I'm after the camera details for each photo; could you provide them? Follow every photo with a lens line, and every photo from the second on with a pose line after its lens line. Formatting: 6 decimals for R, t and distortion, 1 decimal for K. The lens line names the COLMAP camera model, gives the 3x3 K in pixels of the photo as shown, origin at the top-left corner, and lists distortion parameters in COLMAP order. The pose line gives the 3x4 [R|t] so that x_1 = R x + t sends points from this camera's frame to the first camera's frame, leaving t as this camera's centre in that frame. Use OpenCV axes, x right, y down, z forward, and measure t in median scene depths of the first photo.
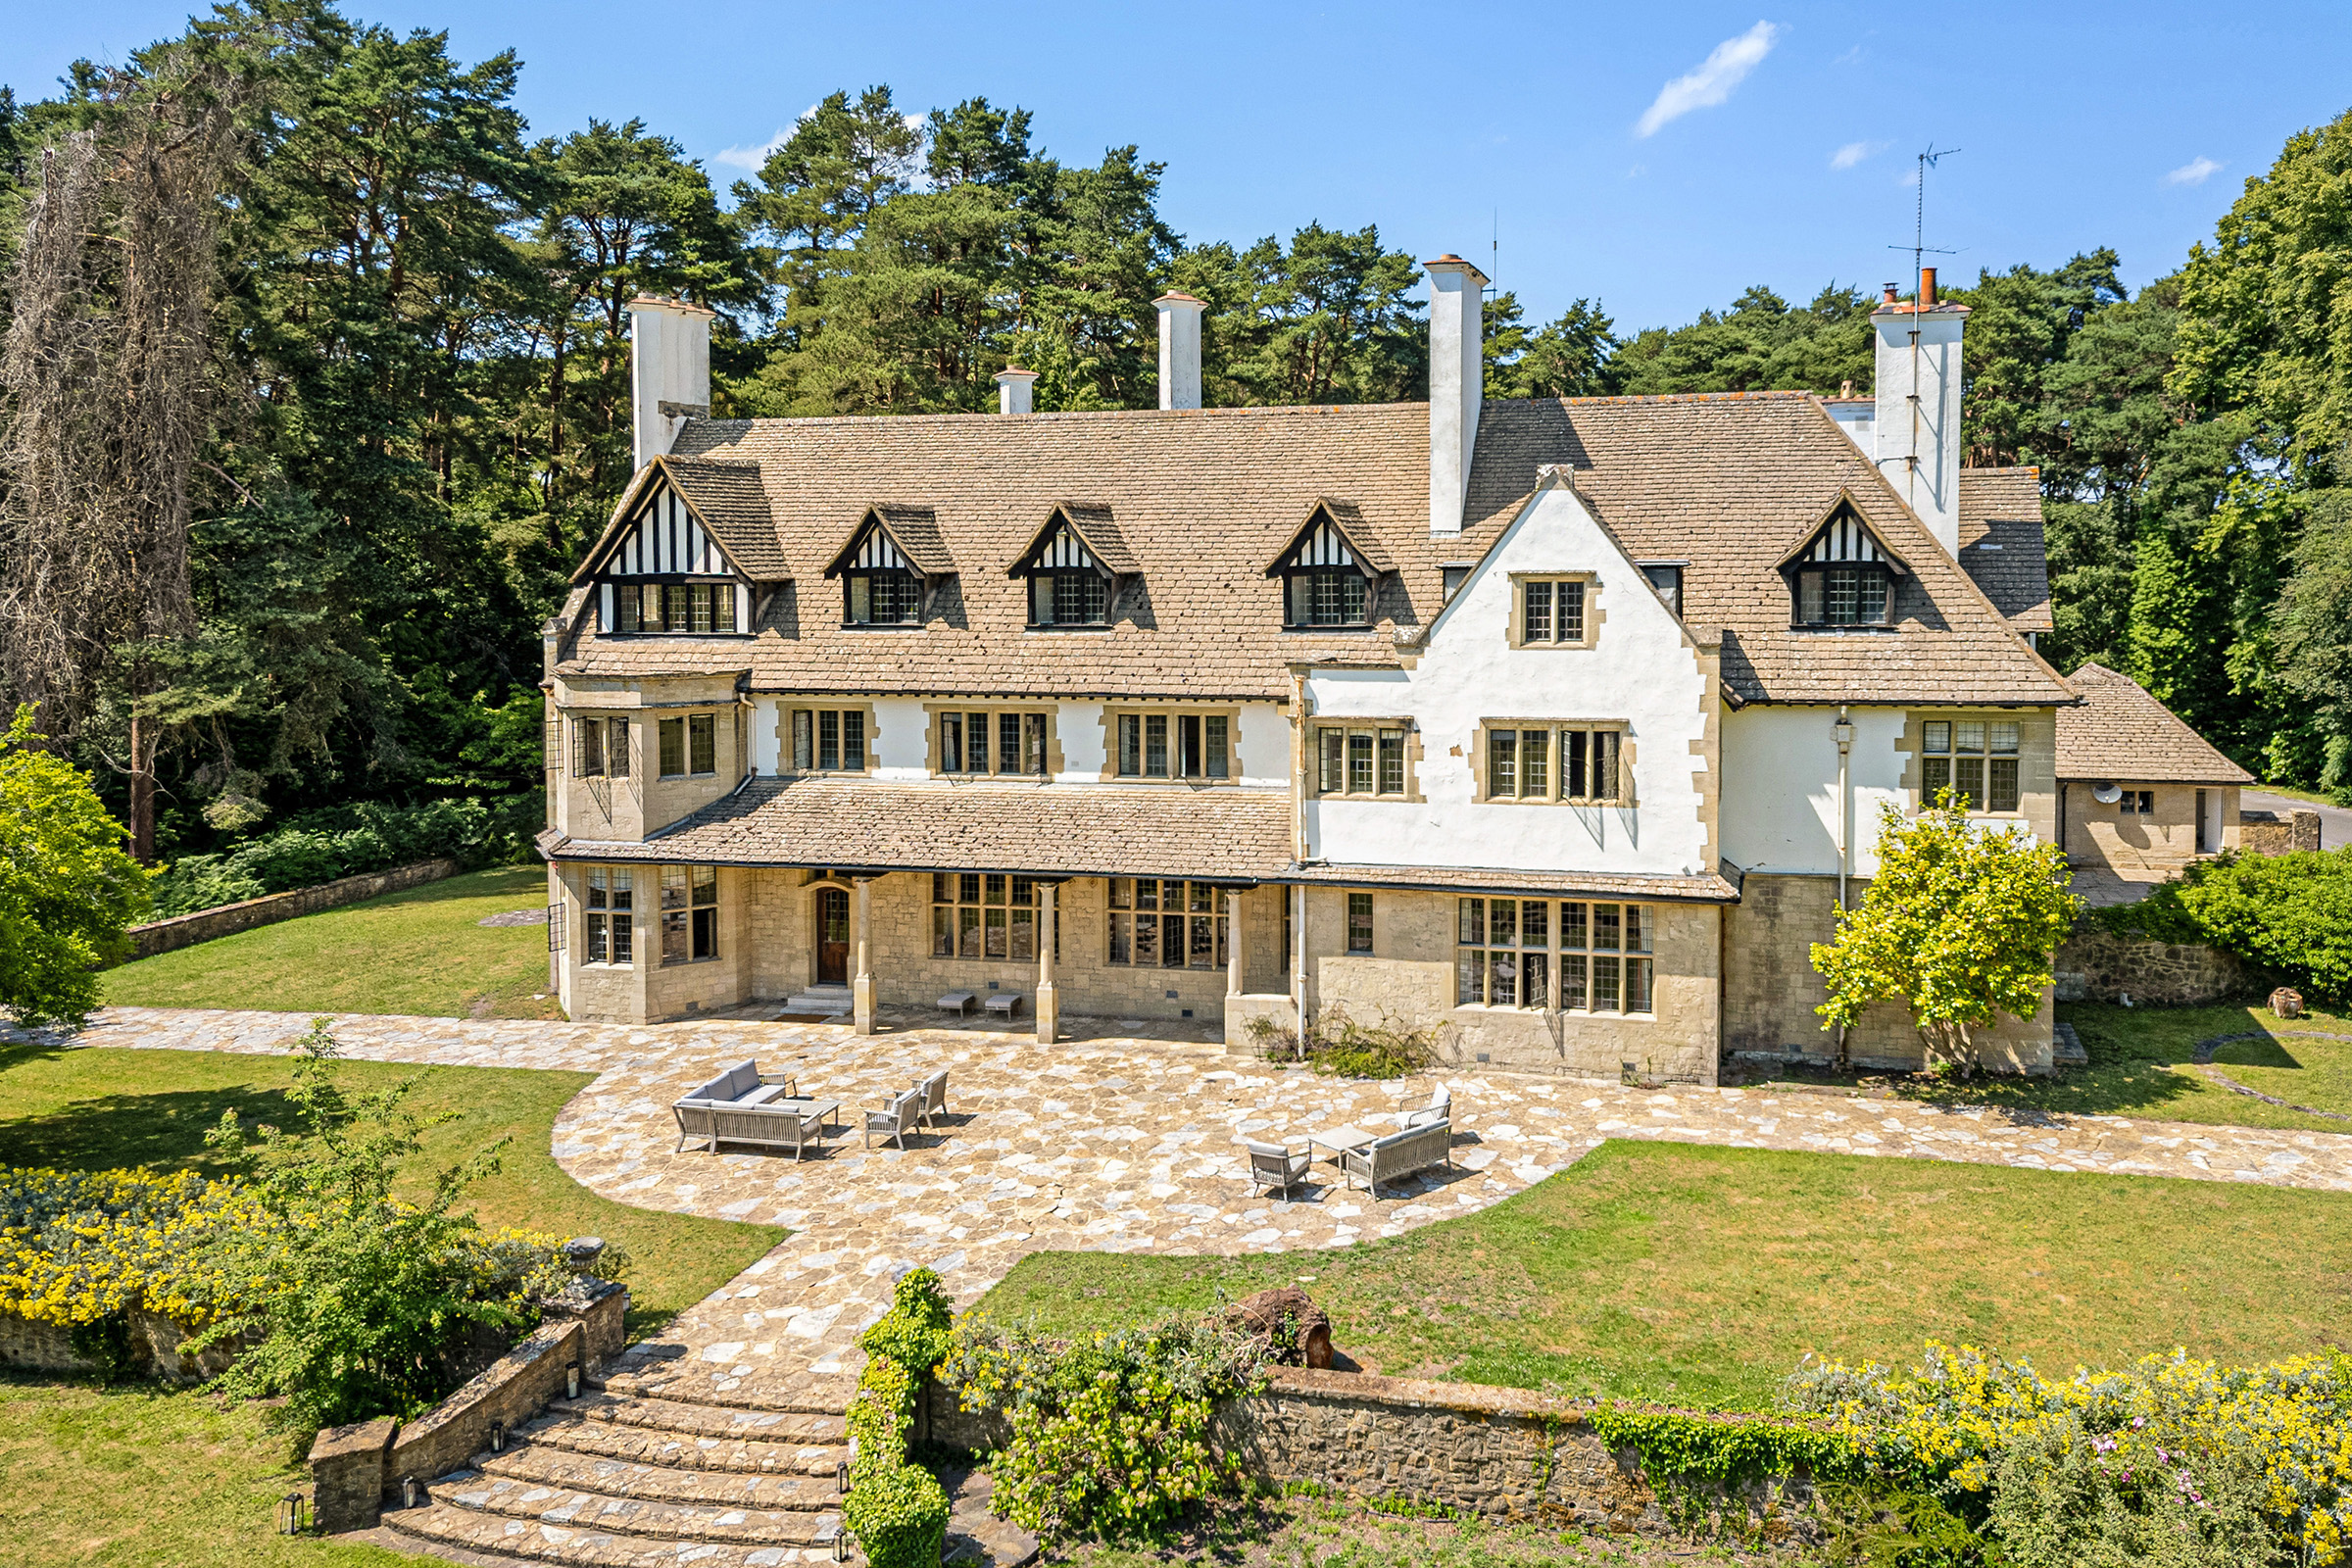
lens RADIAL K [[1802.4, 0, 1462.2], [0, 1802.4, 481.4], [0, 0, 1]] dist [0.003559, -0.010326]
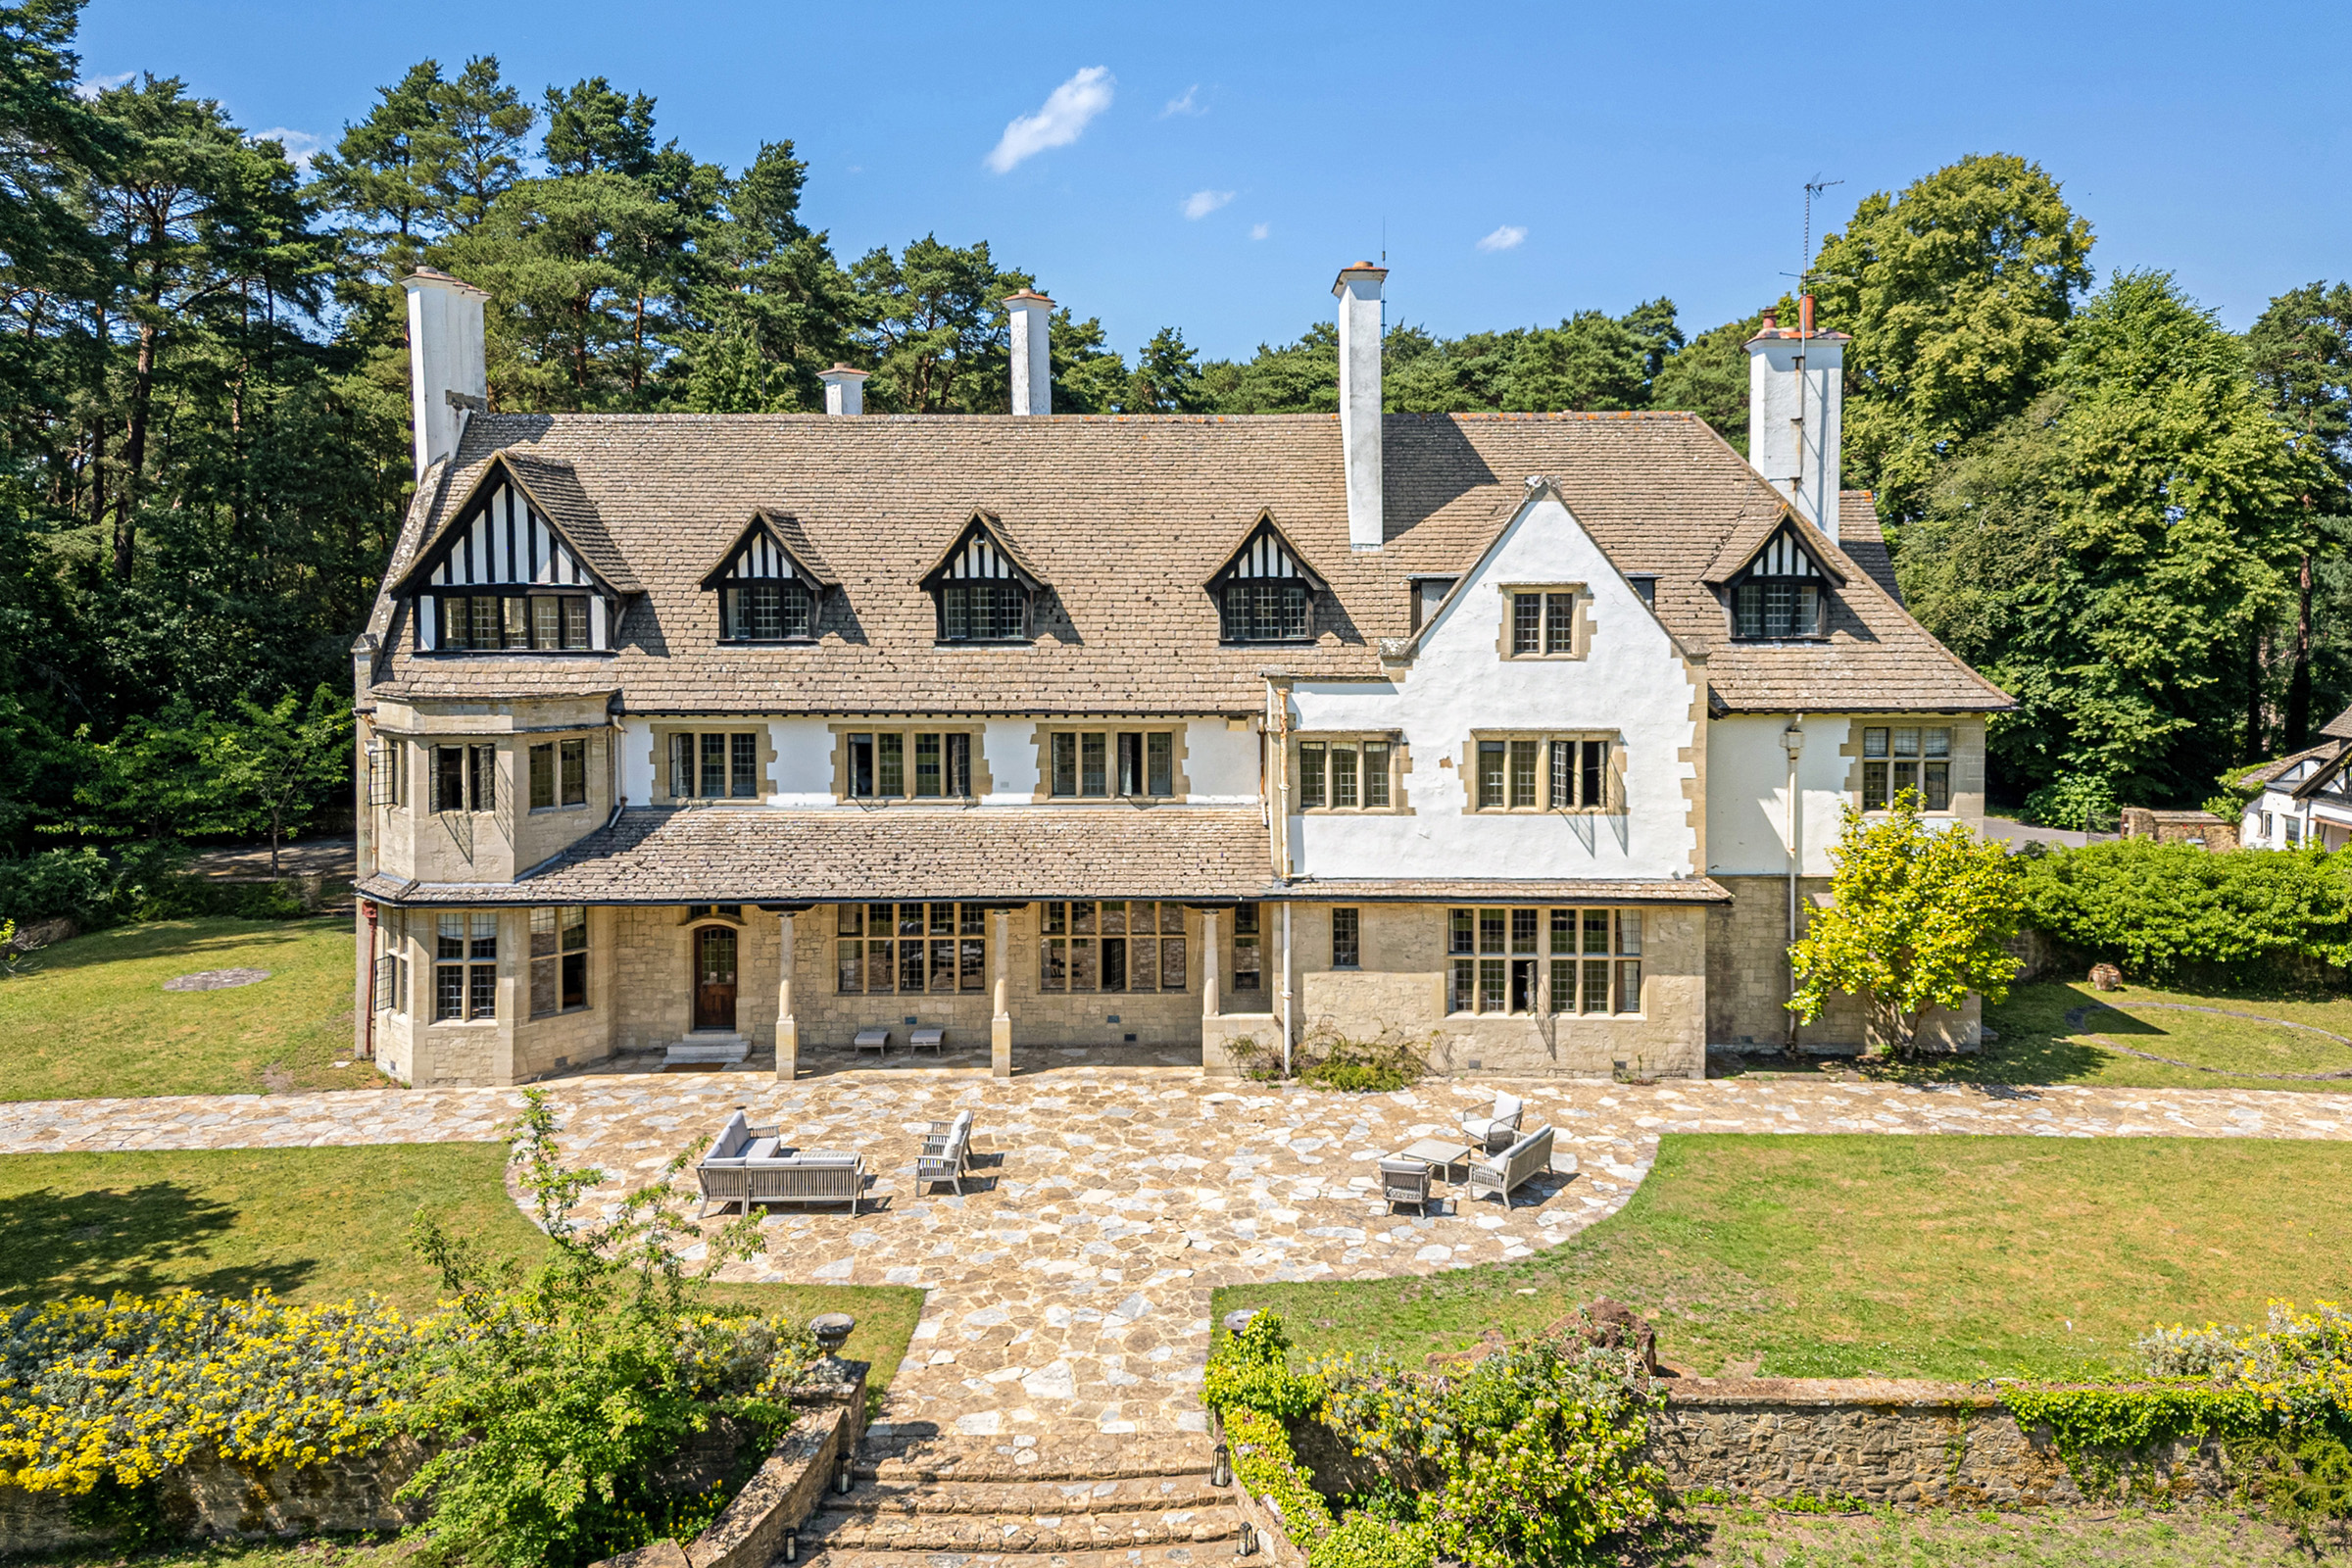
lens RADIAL K [[1750.9, 0, 1249.9], [0, 1750.9, 614.6], [0, 0, 1]] dist [0.030410, -0.020675]
pose [[0.974895, 0.001417, 0.222661, -0.313717], [-0.013677, 0.998473, 0.053527, 0.016901], [-0.222245, -0.055229, 0.973425, 0.083133]]
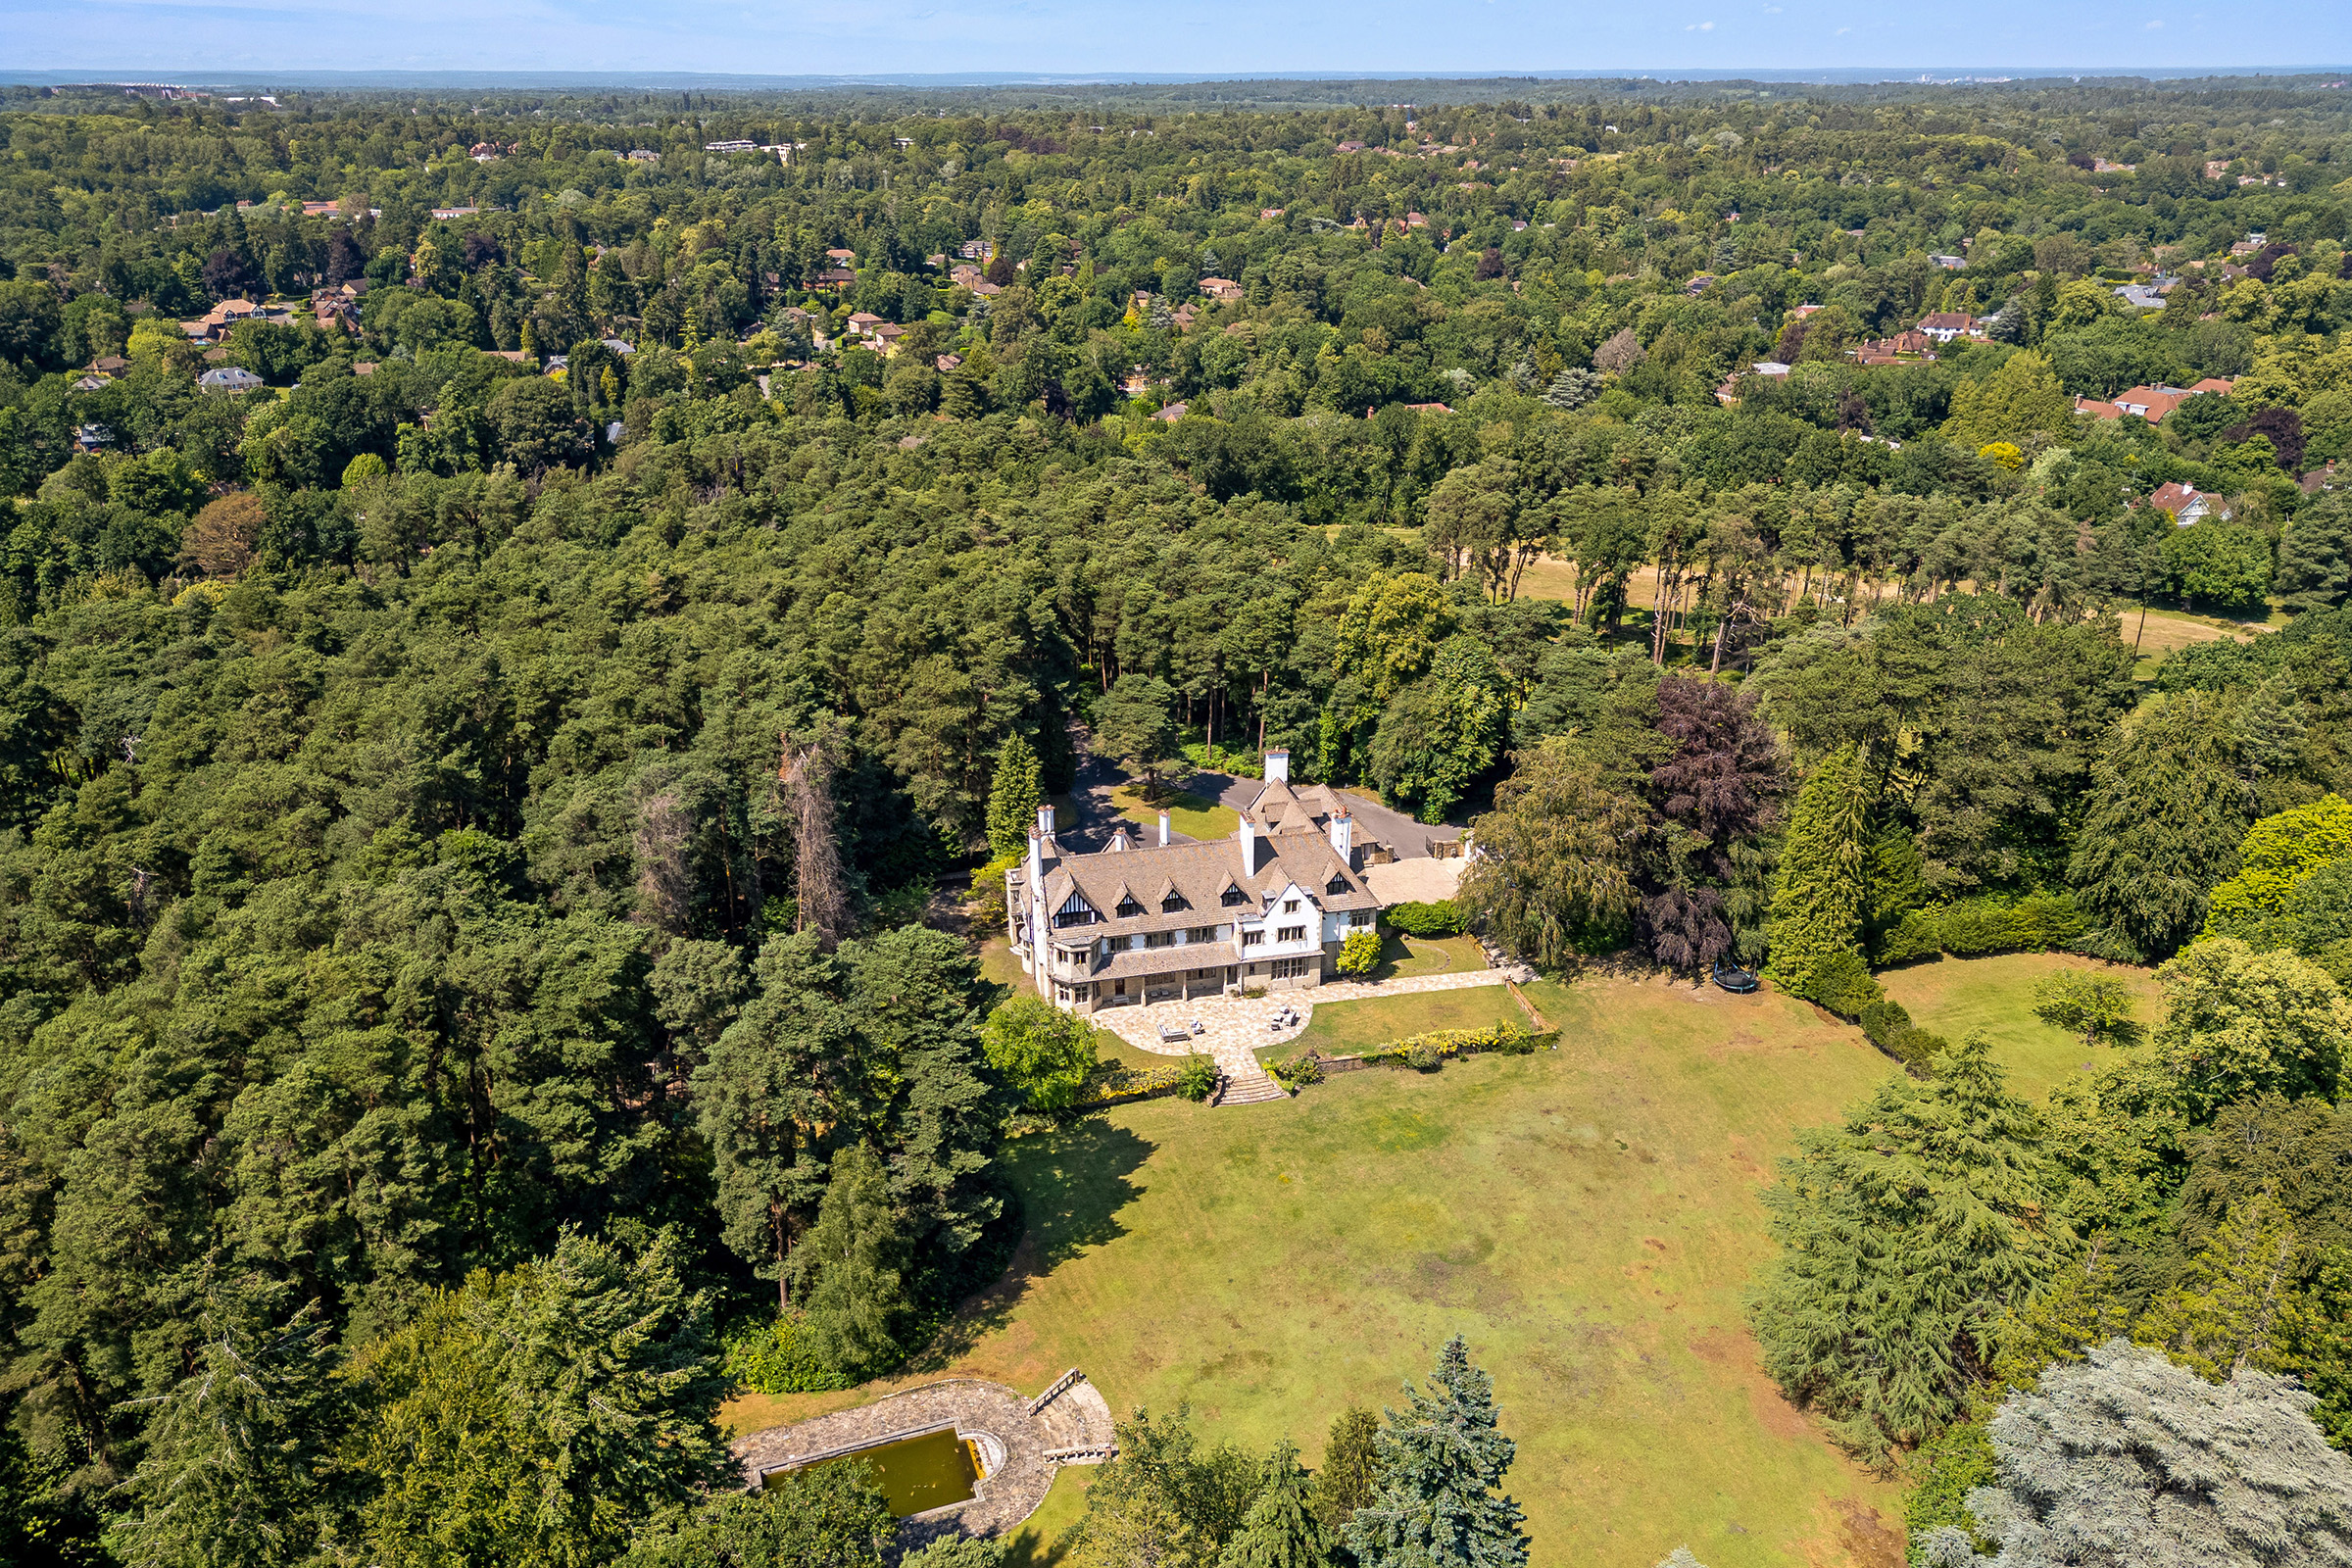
lens RADIAL K [[1750.9, 0, 1249.9], [0, 1750.9, 614.6], [0, 0, 1]] dist [0.030410, -0.020675]
pose [[0.893134, -0.112762, 0.435426, -1.990903], [-0.032917, 0.949083, 0.313302, -2.123545], [-0.448584, -0.294153, 0.843947, -2.693043]]
